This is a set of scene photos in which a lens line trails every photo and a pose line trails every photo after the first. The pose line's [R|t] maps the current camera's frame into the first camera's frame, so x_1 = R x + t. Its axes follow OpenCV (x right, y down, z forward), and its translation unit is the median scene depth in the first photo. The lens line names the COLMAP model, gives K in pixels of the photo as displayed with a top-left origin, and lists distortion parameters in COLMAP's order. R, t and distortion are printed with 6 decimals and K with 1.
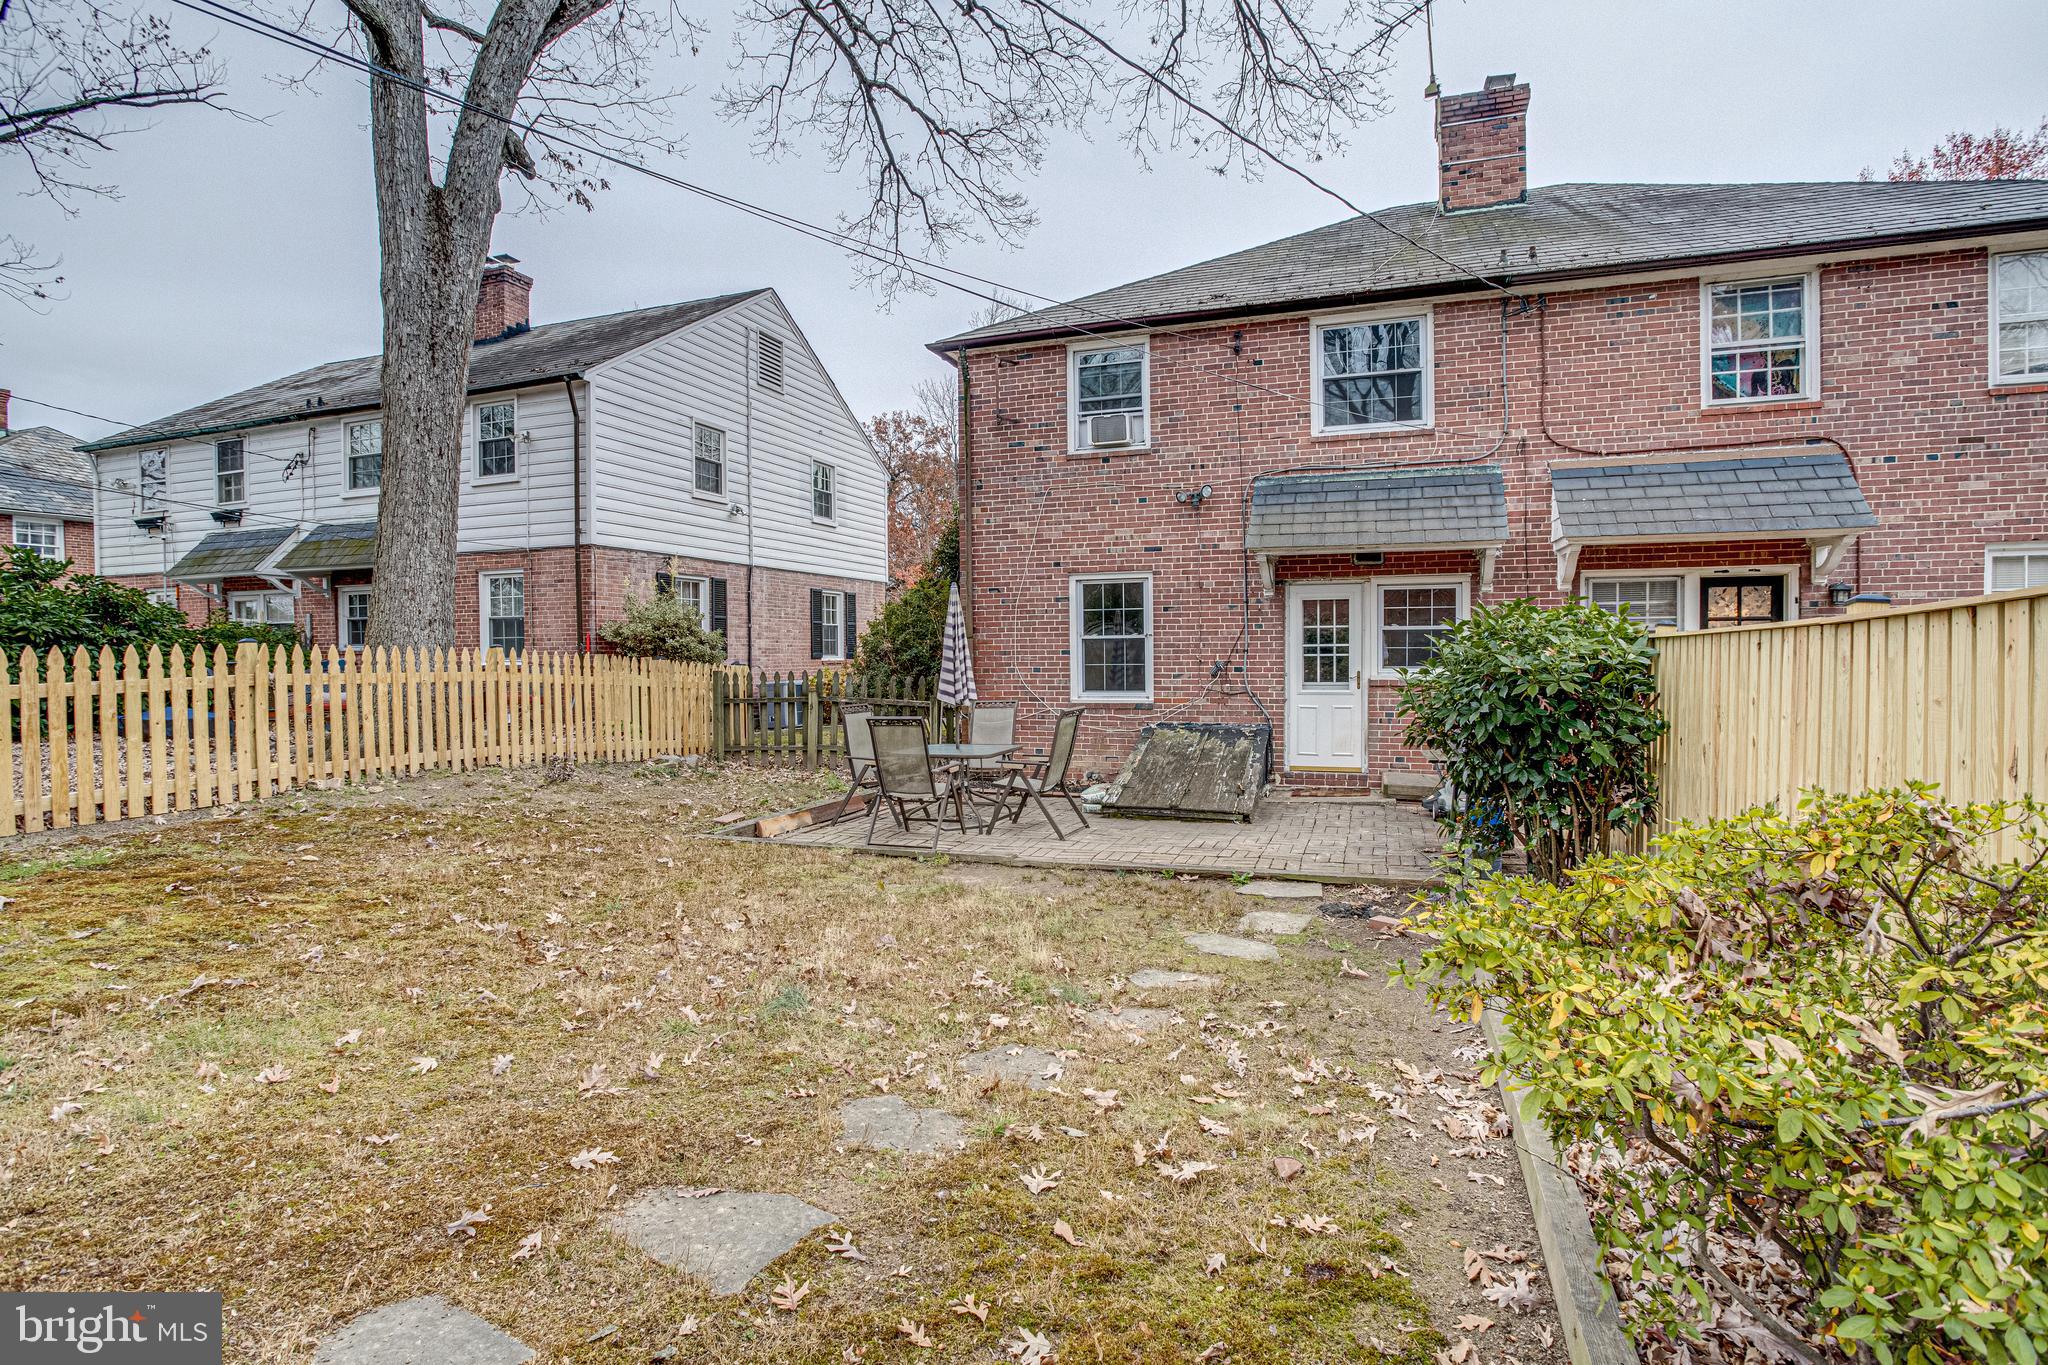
lens RADIAL K [[1001.5, 0, 1025.6], [0, 1001.5, 678.4], [0, 0, 1]] dist [-0.069133, 0.028674]
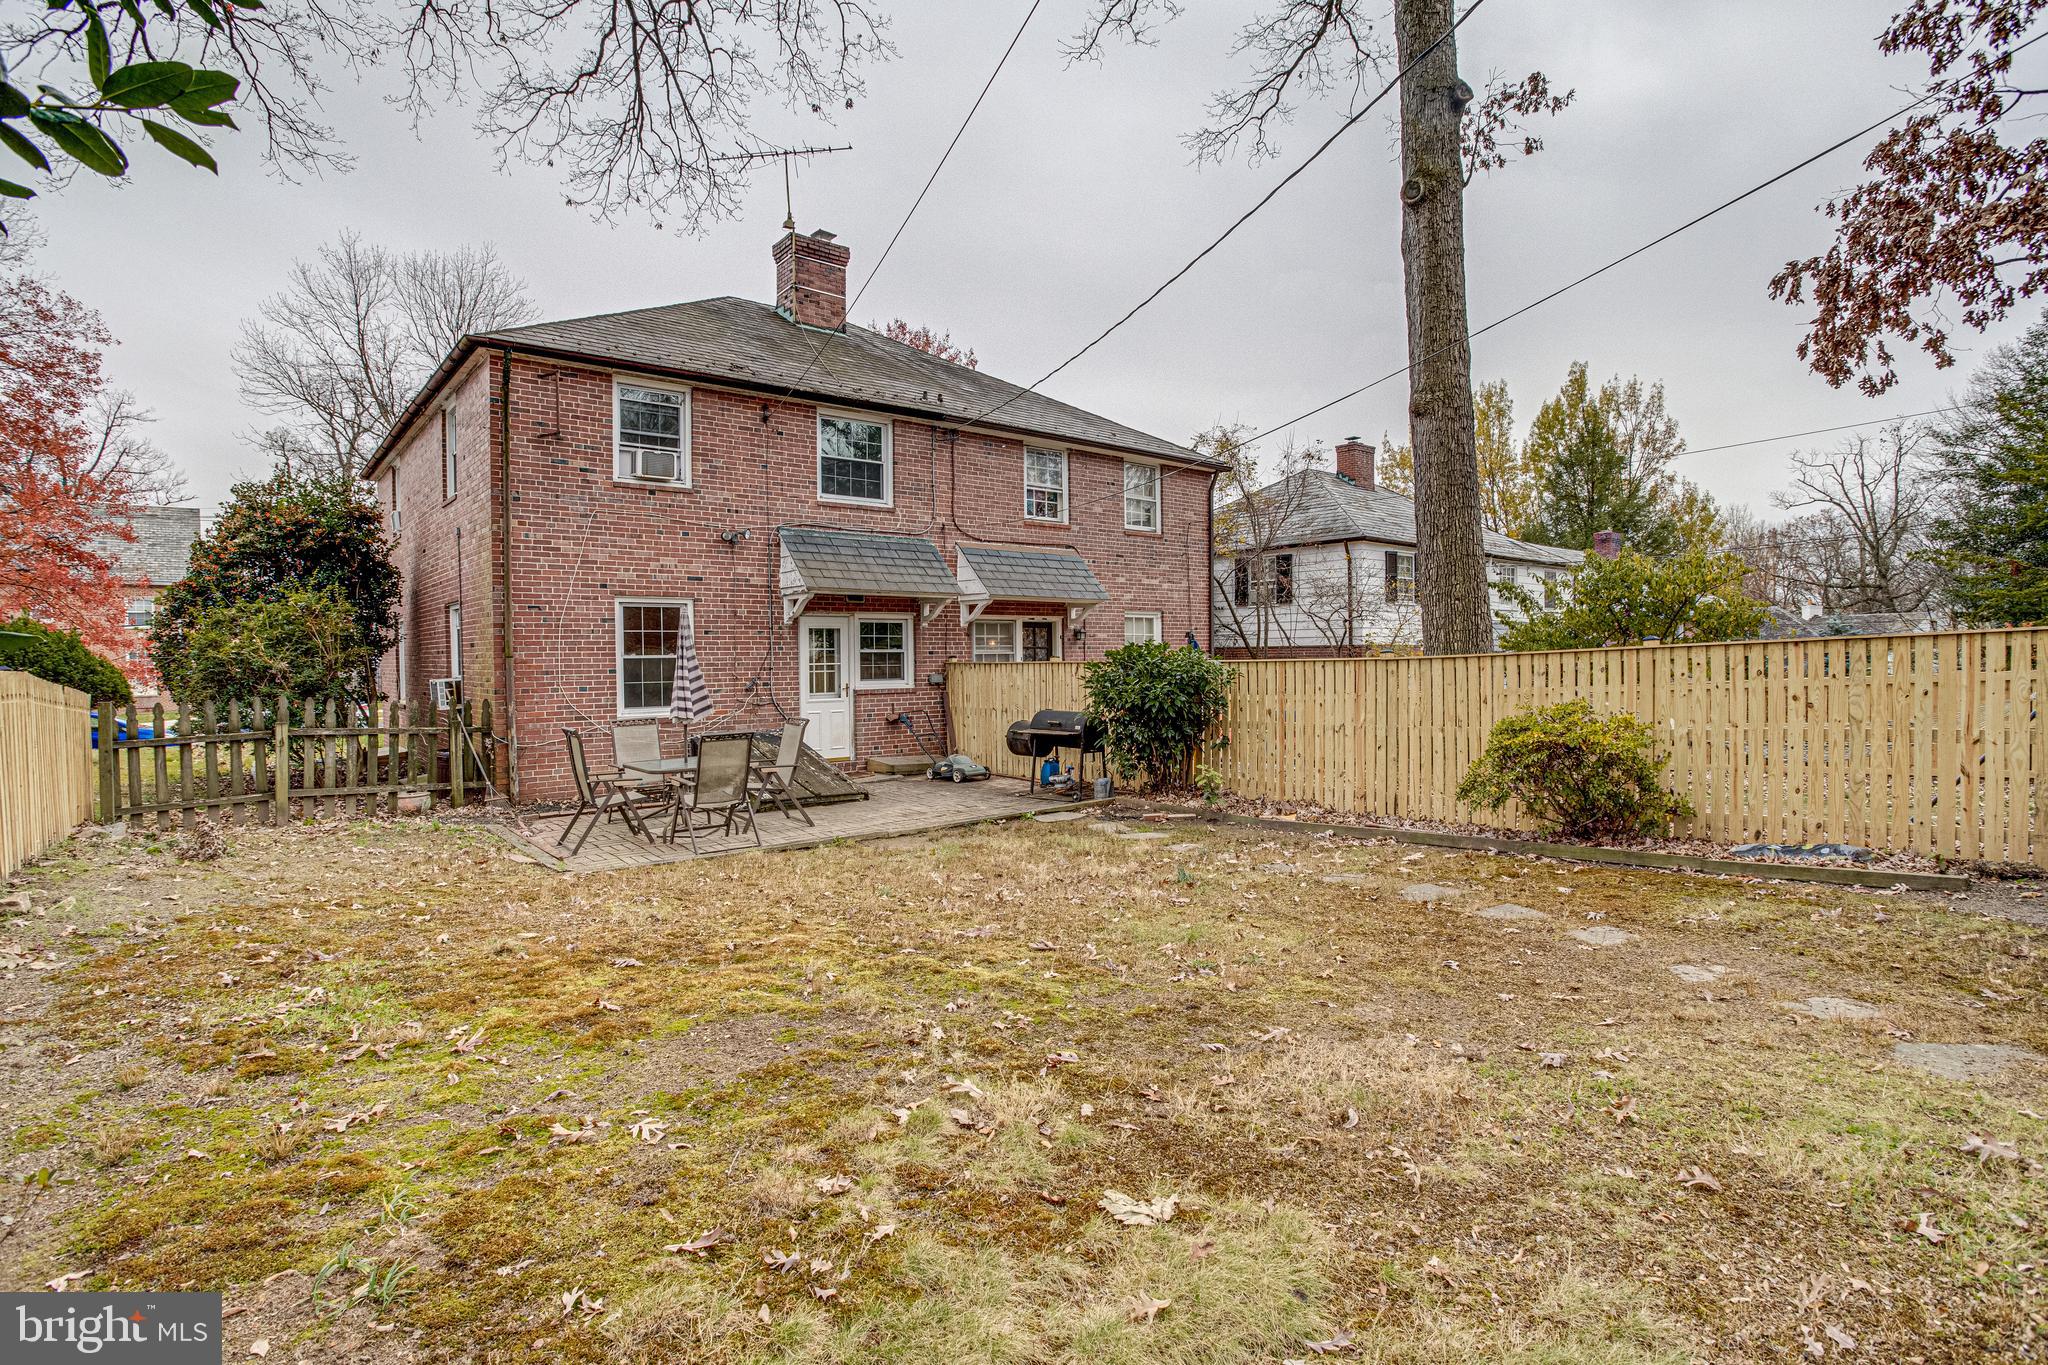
lens RADIAL K [[1001.5, 0, 1025.6], [0, 1001.5, 678.4], [0, 0, 1]] dist [-0.069133, 0.028674]
pose [[0.508866, -0.014903, 0.860717, -0.645274], [0.027305, 0.999626, 0.001165, -0.008640], [-0.860413, 0.022909, 0.509083, 0.116171]]
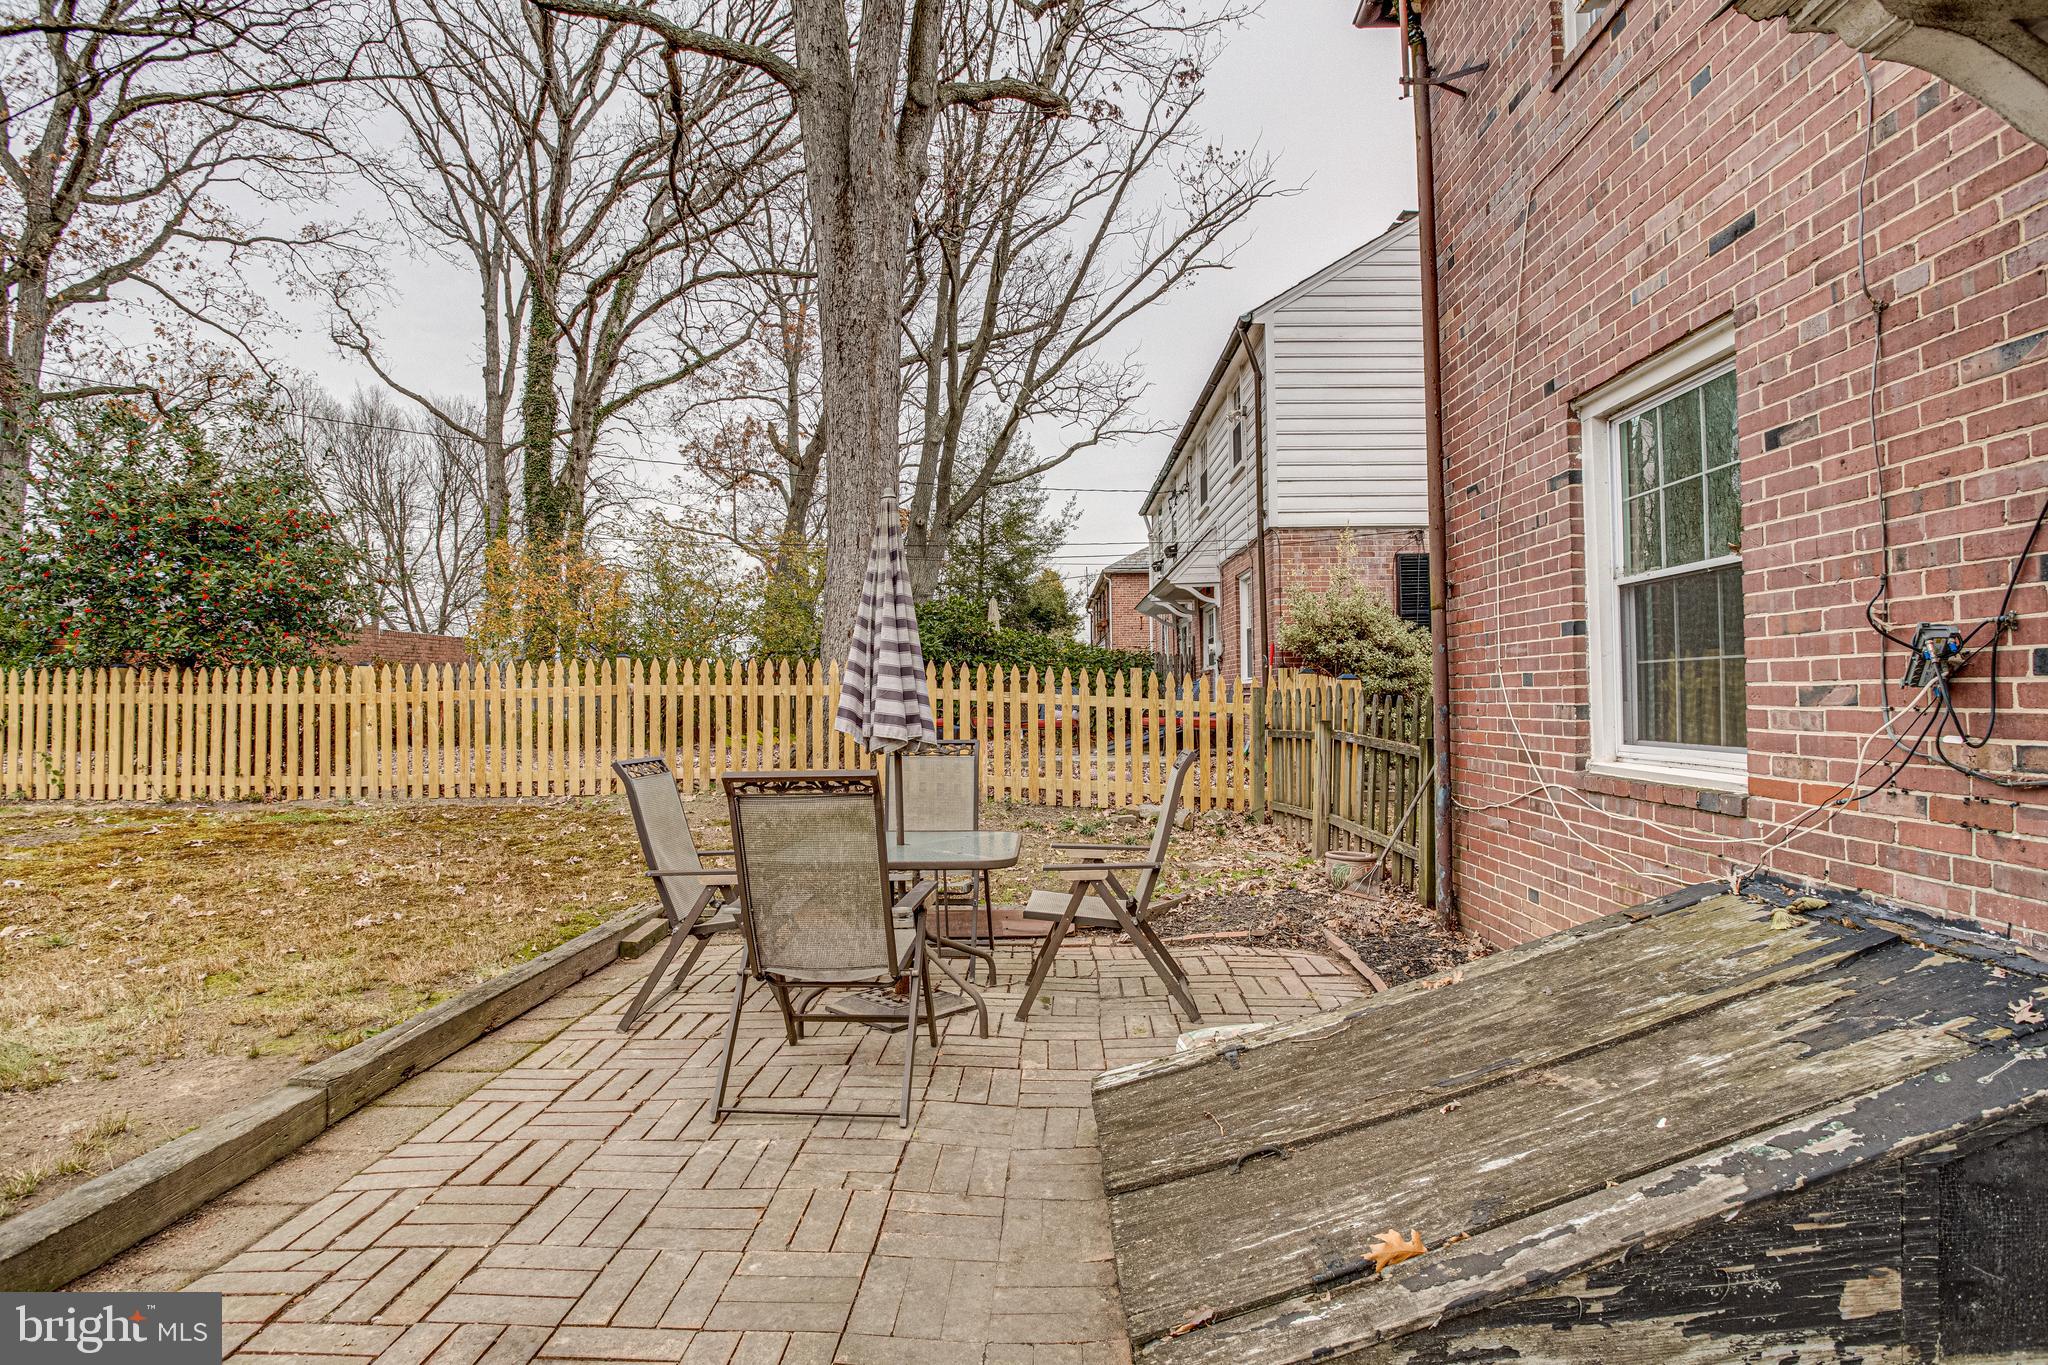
lens RADIAL K [[1001.5, 0, 1025.6], [0, 1001.5, 678.4], [0, 0, 1]] dist [-0.069133, 0.028674]
pose [[0.346372, -0.014632, -0.937983, 0.307467], [-0.006554, 0.999816, -0.018017, -0.000988], [0.938074, 0.012388, 0.346213, 0.725086]]
